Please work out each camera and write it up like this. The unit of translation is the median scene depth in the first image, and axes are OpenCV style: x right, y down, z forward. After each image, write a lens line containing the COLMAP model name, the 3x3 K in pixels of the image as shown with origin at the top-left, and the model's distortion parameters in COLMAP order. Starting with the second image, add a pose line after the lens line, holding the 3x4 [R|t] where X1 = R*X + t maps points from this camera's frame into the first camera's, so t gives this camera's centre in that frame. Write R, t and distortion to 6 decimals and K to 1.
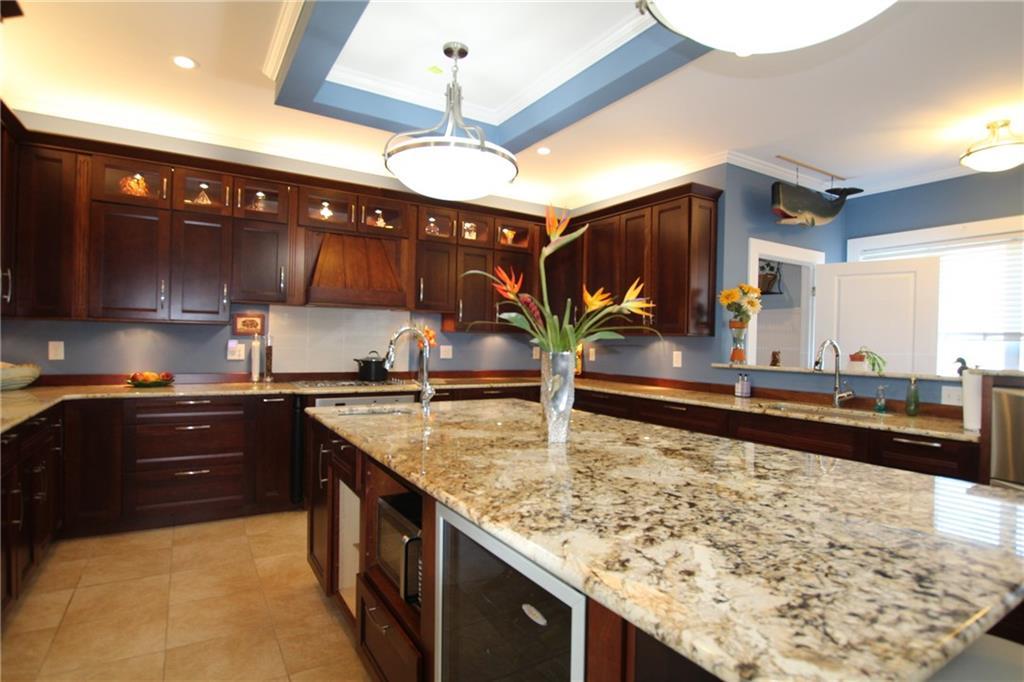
lens RADIAL K [[524.1, 0, 515.5], [0, 524.1, 344.2], [0, 0, 1]] dist [-0.015430, 0.001534]
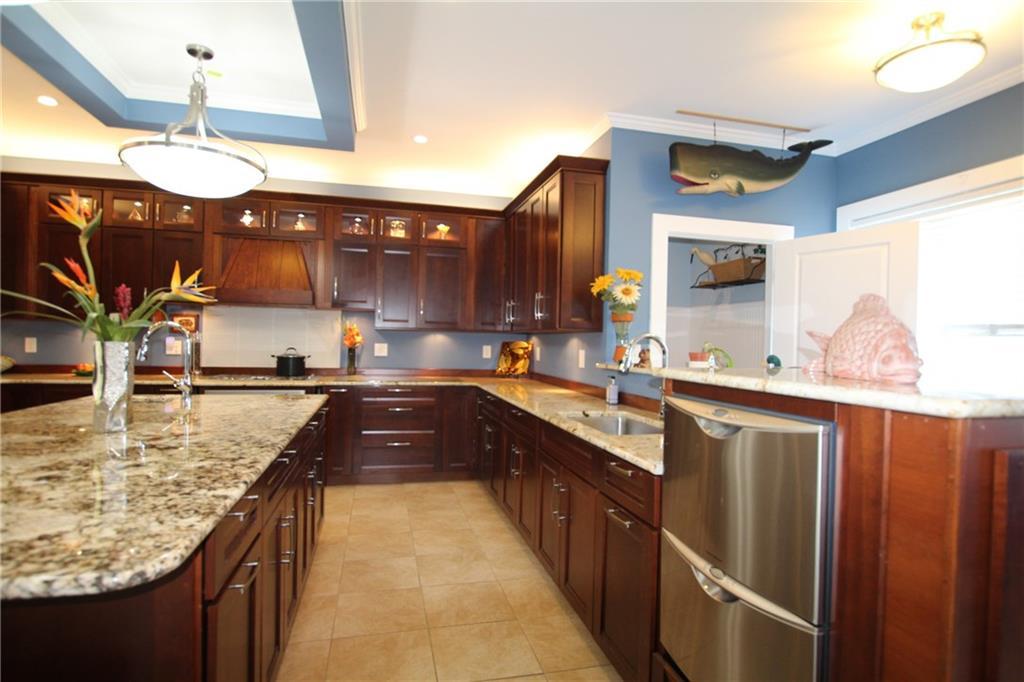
lens RADIAL K [[524.1, 0, 513.0], [0, 524.1, 340.8], [0, 0, 1]] dist [-0.015430, 0.001534]
pose [[0.952305, -0.000151, -0.305149, 0.515491], [-0.003695, 0.999921, -0.012025, 0.010815], [0.305126, 0.012579, 0.952229, 0.146467]]
